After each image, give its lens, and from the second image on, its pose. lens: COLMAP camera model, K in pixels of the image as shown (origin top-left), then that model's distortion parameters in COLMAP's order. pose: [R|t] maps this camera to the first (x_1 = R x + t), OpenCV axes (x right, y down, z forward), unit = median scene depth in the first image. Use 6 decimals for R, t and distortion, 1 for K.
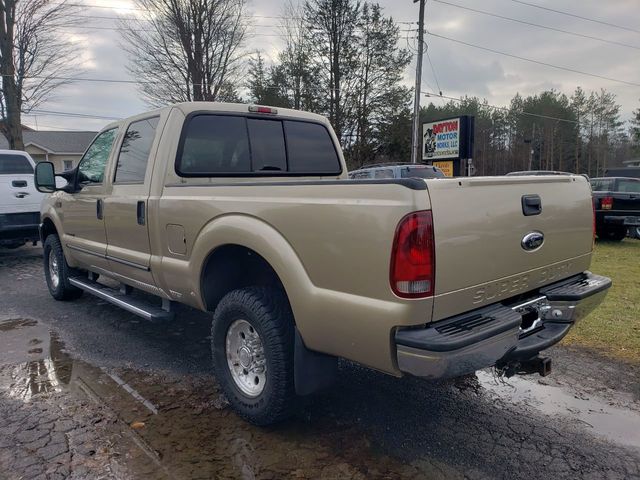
lens RADIAL K [[499.7, 0, 317.2], [0, 499.7, 242.2], [0, 0, 1]] dist [0.006345, 0.003600]
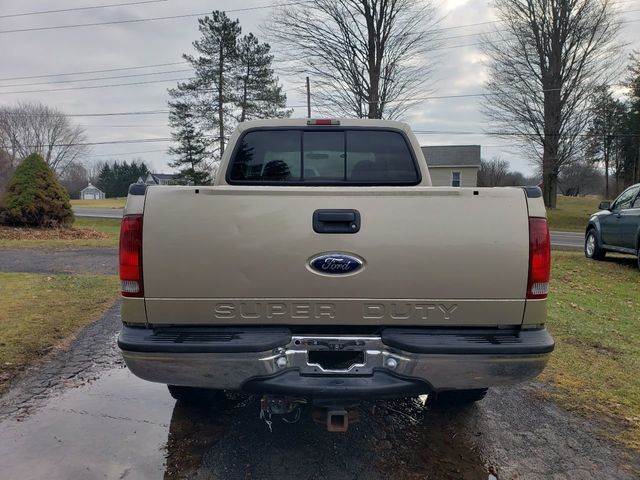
lens RADIAL K [[499.7, 0, 320.2], [0, 499.7, 236.4], [0, 0, 1]] dist [0.006345, 0.003600]
pose [[0.749284, 0.077323, -0.657719, 0.098717], [-0.099529, 0.995028, 0.003593, -0.005024], [0.654727, 0.062770, 0.753255, 0.037243]]
